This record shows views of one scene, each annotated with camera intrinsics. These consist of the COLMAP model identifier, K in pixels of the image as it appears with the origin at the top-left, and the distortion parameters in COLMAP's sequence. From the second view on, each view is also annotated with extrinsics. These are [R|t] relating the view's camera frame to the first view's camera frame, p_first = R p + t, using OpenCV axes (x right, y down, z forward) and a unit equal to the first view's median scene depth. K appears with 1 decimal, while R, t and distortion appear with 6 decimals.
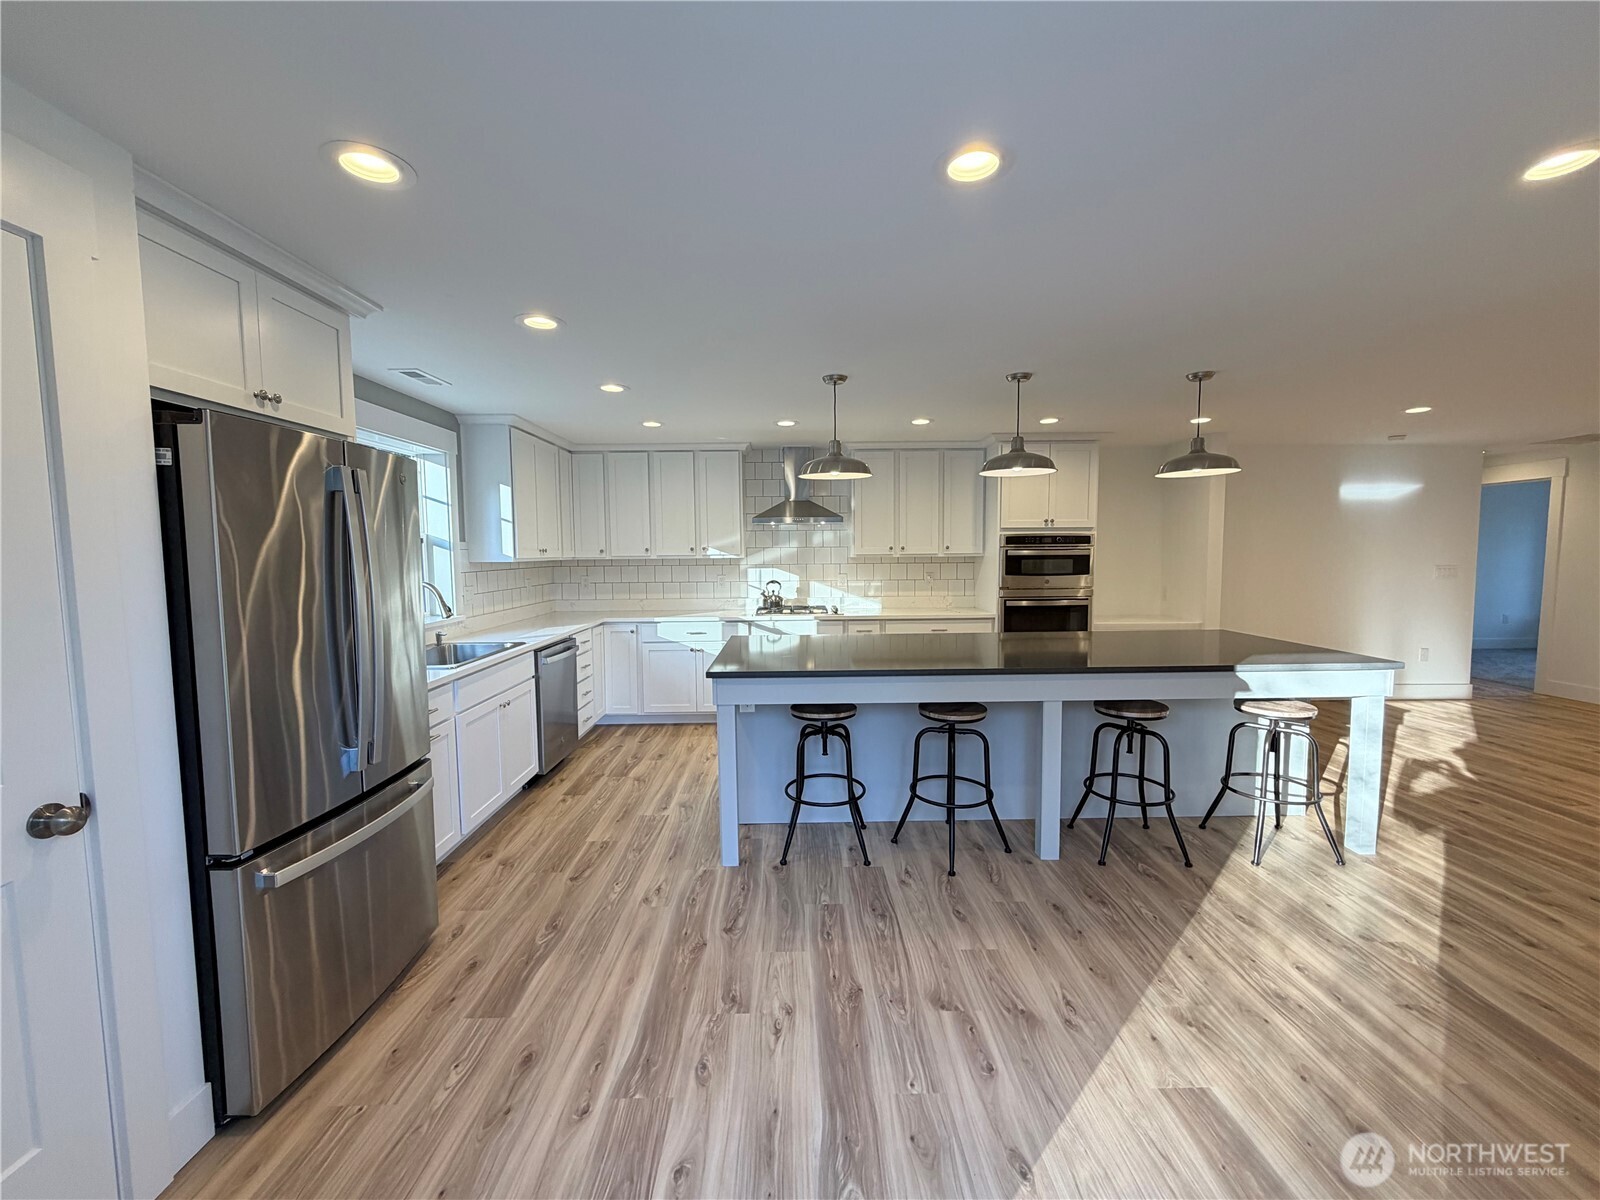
lens RADIAL K [[643.9, 0, 787.5], [0, 643.9, 607.7], [0, 0, 1]] dist [-0.000025, 0.000428]
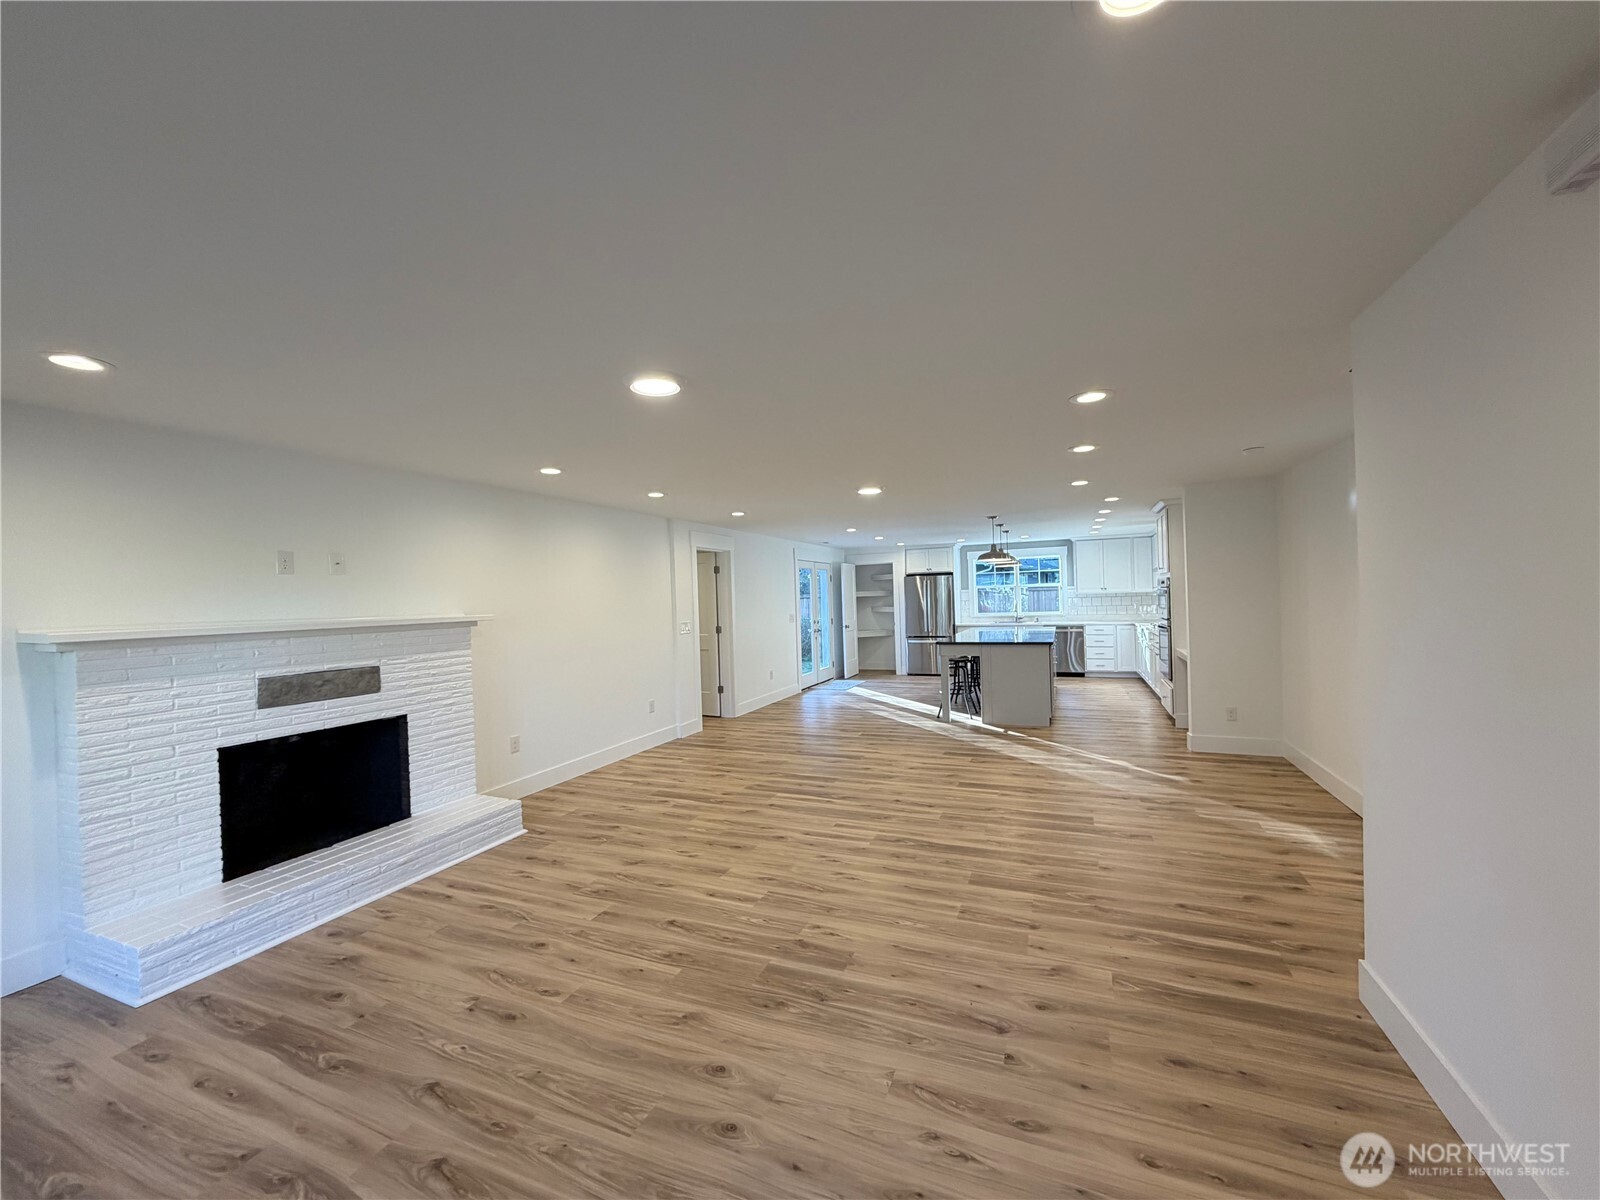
lens RADIAL K [[643.9, 0, 797.4], [0, 643.9, 602.4], [0, 0, 1]] dist [-0.000025, 0.000428]
pose [[-0.380306, 0.019471, -0.924656, 1.995157], [-0.052040, 0.997744, 0.042414, -0.076676], [0.923395, 0.064250, -0.378435, 0.812726]]
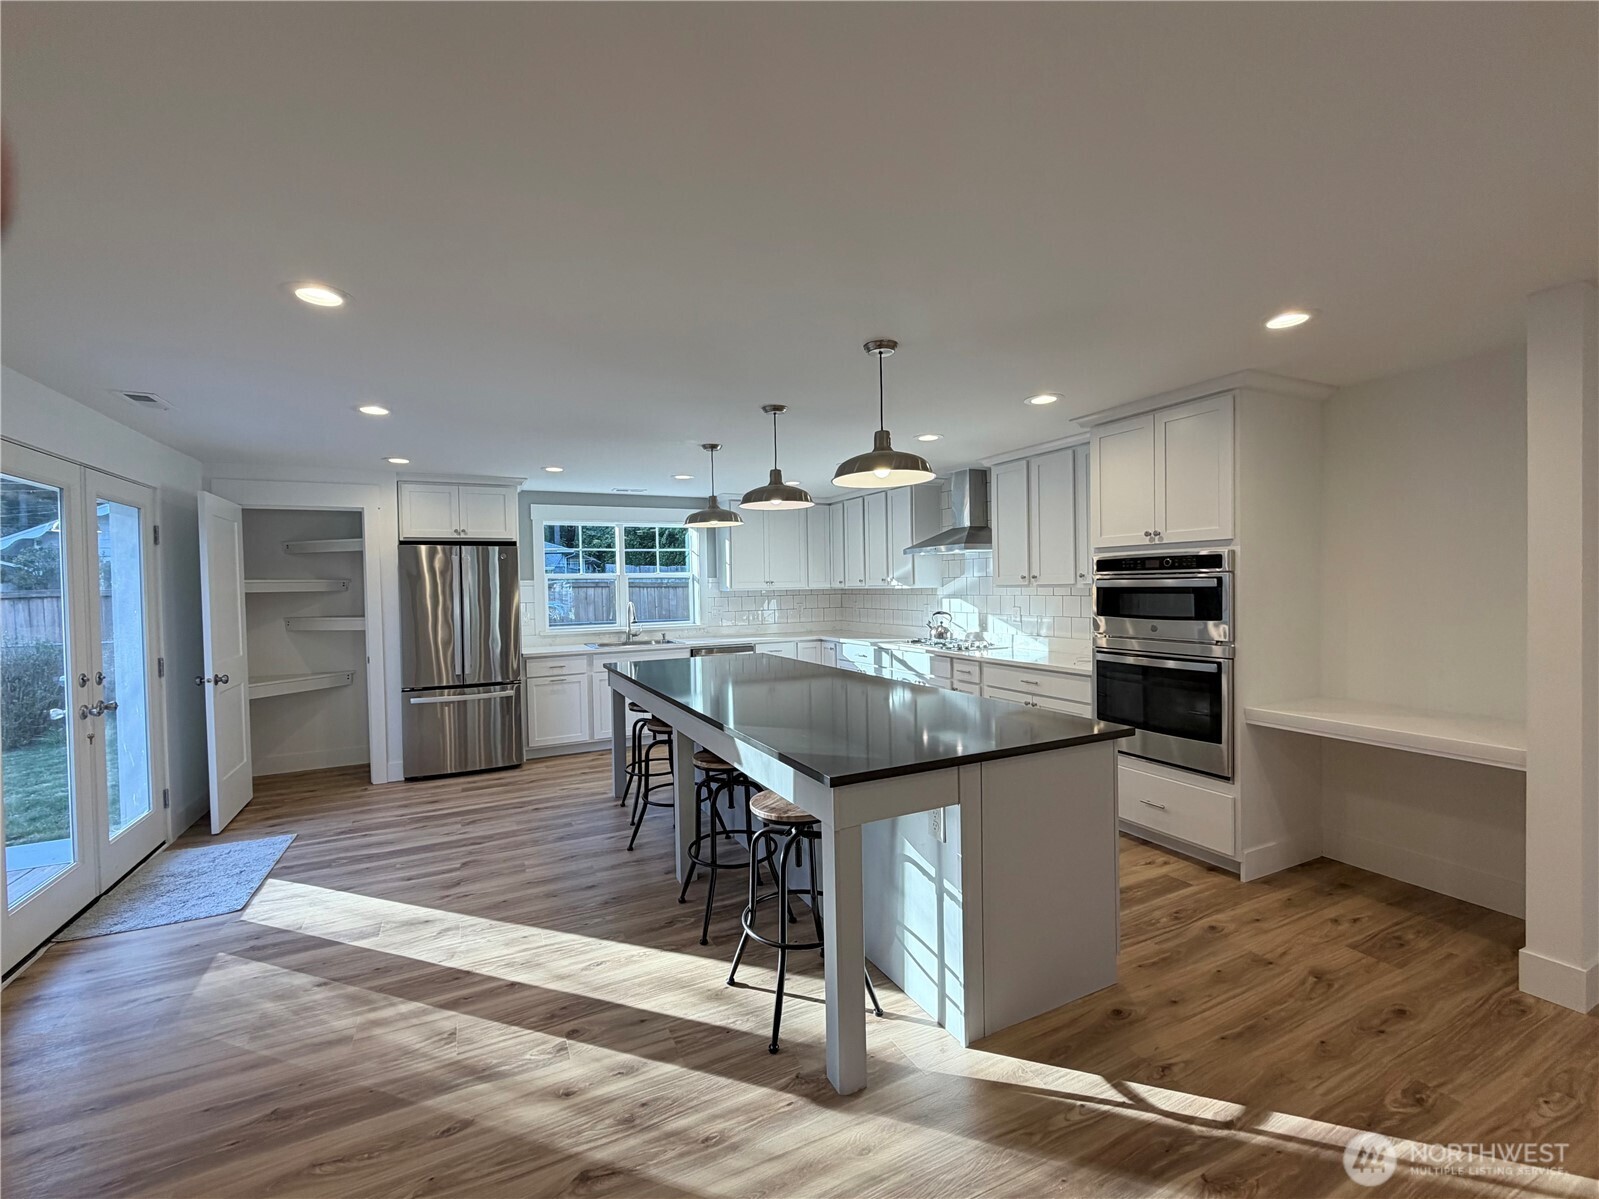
lens RADIAL K [[643.5, 0, 767.1], [0, 643.5, 602.3], [0, 0, 1]] dist [-0.000025, 0.000428]
pose [[0.427407, 0.025212, -0.903707, 0.821081], [-0.066205, 0.997800, -0.003474, -0.038950], [0.901632, 0.061315, 0.428136, 0.381128]]
